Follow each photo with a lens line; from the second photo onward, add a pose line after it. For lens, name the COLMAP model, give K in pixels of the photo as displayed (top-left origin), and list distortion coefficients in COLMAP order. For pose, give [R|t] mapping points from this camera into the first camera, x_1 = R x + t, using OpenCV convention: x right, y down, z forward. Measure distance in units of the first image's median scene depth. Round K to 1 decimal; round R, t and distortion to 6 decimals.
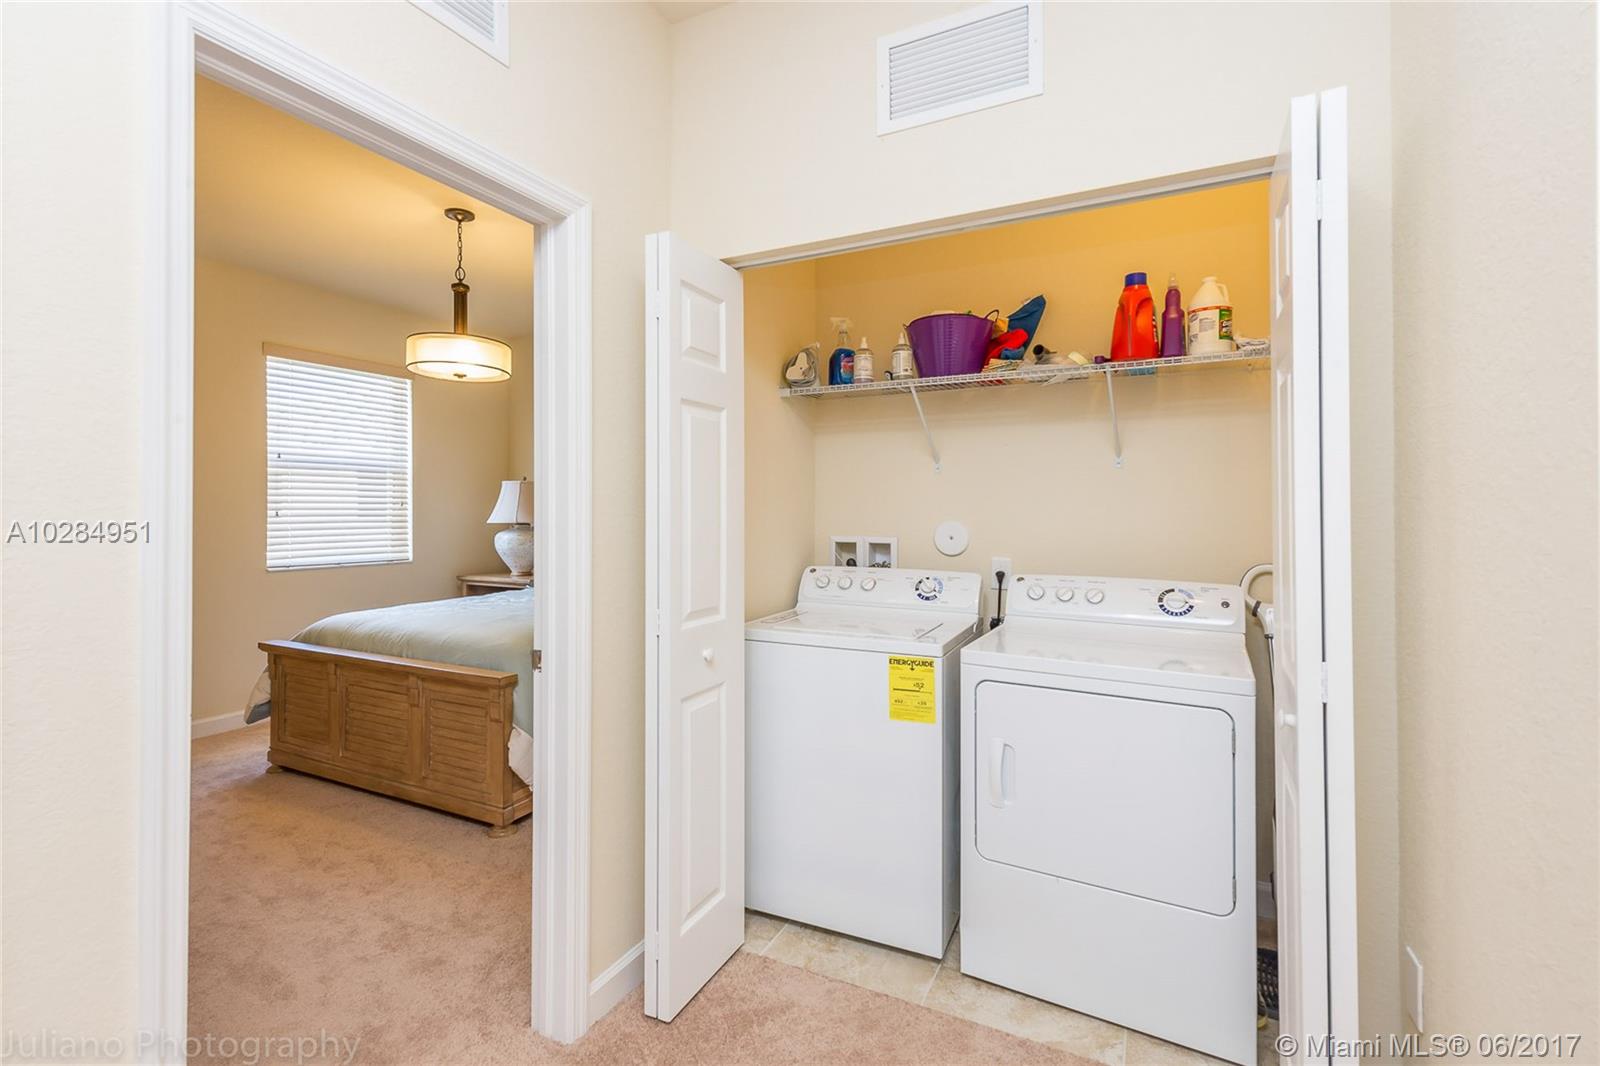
lens RADIAL K [[684.8, 0, 796.3], [0, 684.8, 505.9], [0, 0, 1]] dist [0.004616, 0.000110]
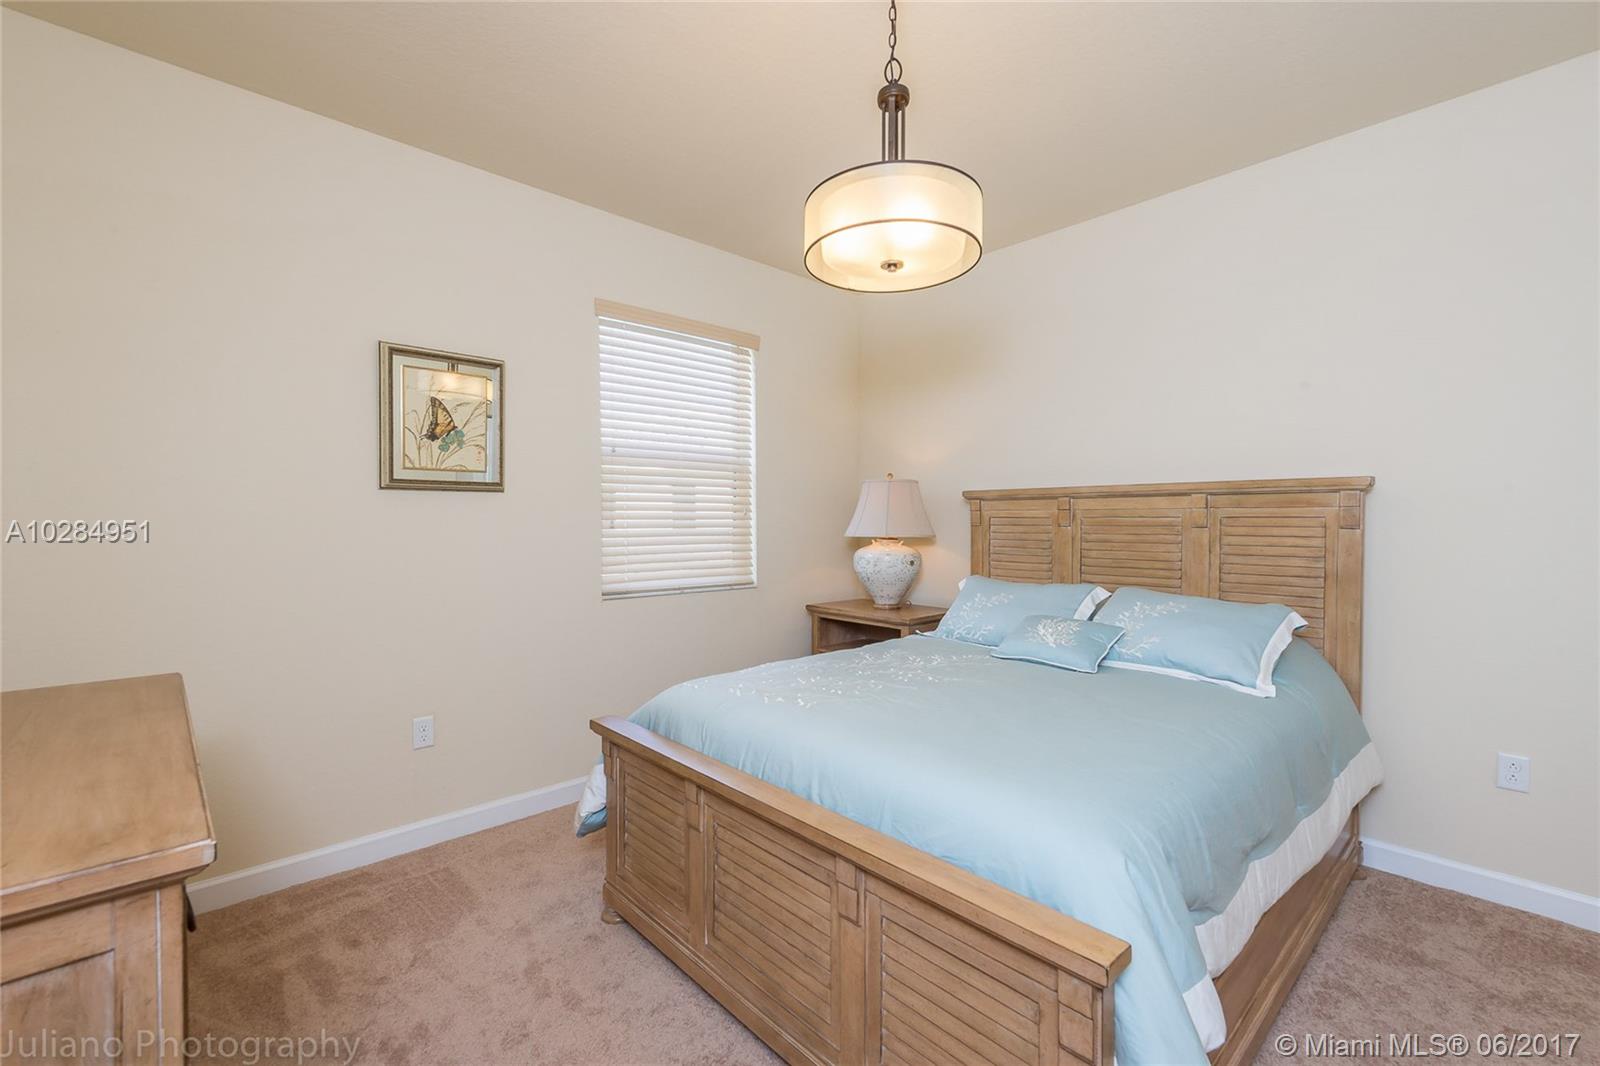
lens RADIAL K [[684.8, 0, 801.4], [0, 684.8, 534.4], [0, 0, 1]] dist [0.004616, 0.000110]
pose [[0.929062, 0.006496, -0.369866, -0.376340], [0.002776, 0.999695, 0.024529, 0.006169], [0.369913, -0.023816, 0.928761, 0.499785]]
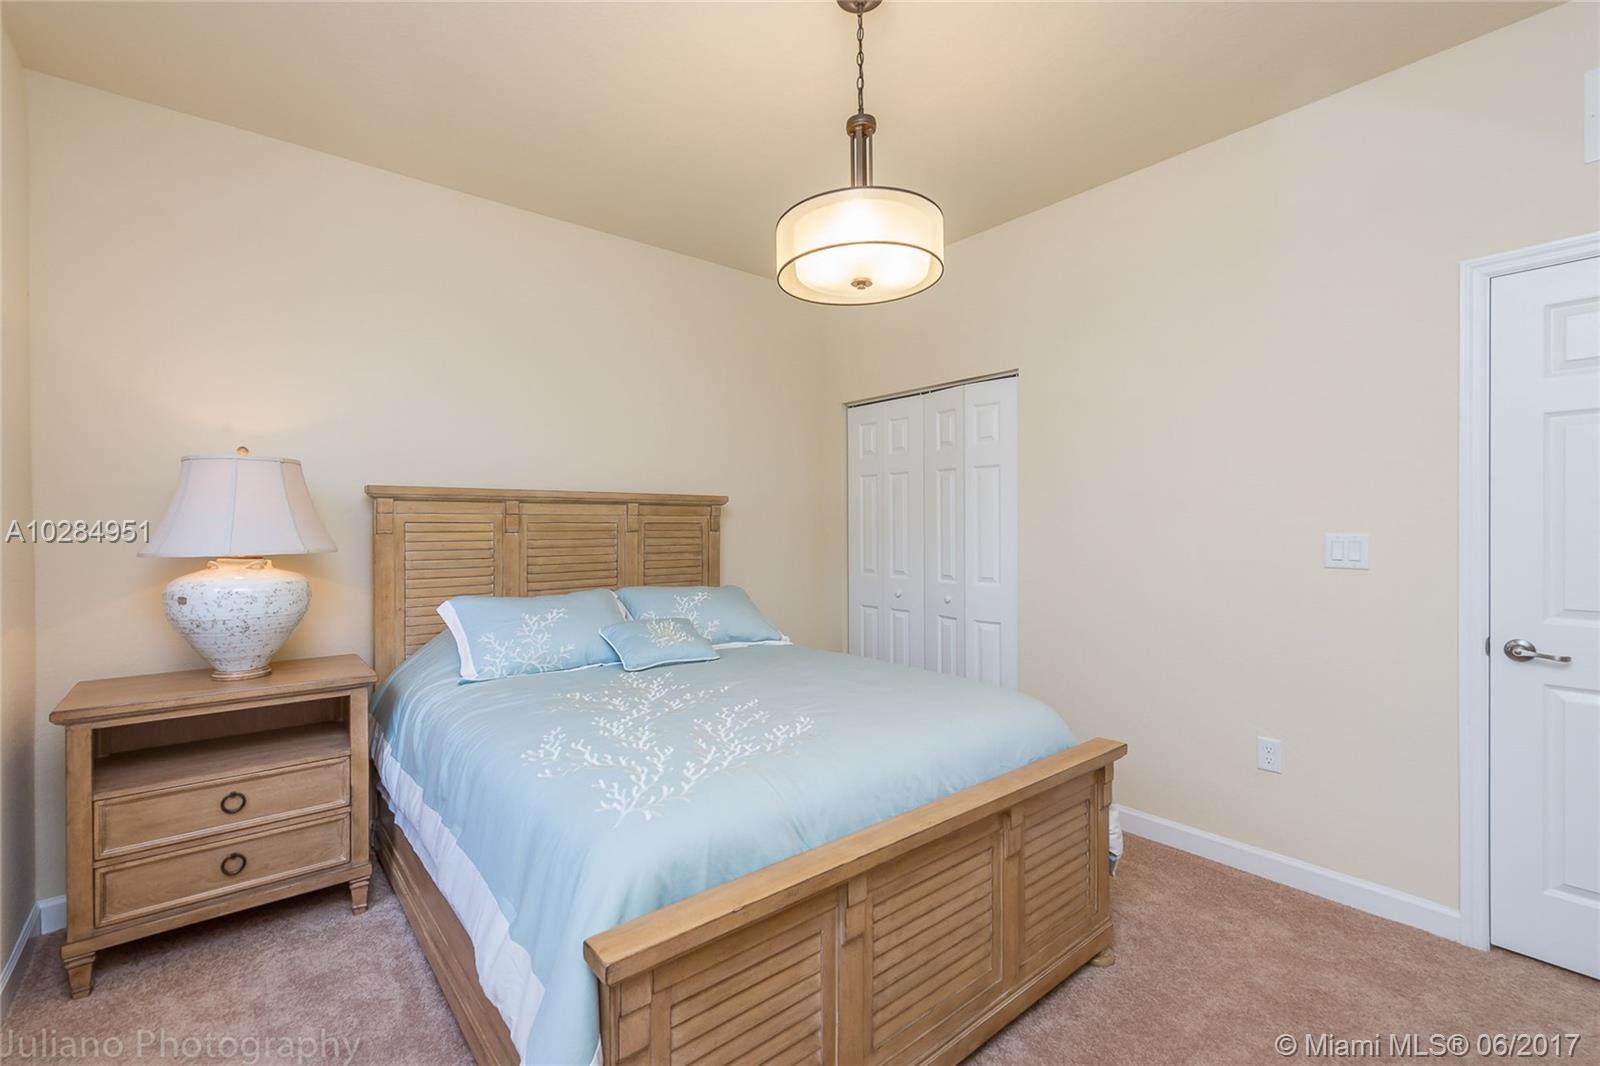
lens RADIAL K [[700.7, 0, 798.1], [0, 700.7, 520.8], [0, 0, 1]] dist [-0.000343, -0.000057]
pose [[0.413850, 0.003704, 0.910337, -1.088955], [-0.002033, 0.999993, -0.003144, 0.006554], [-0.910343, -0.000550, 0.413855, 0.848078]]
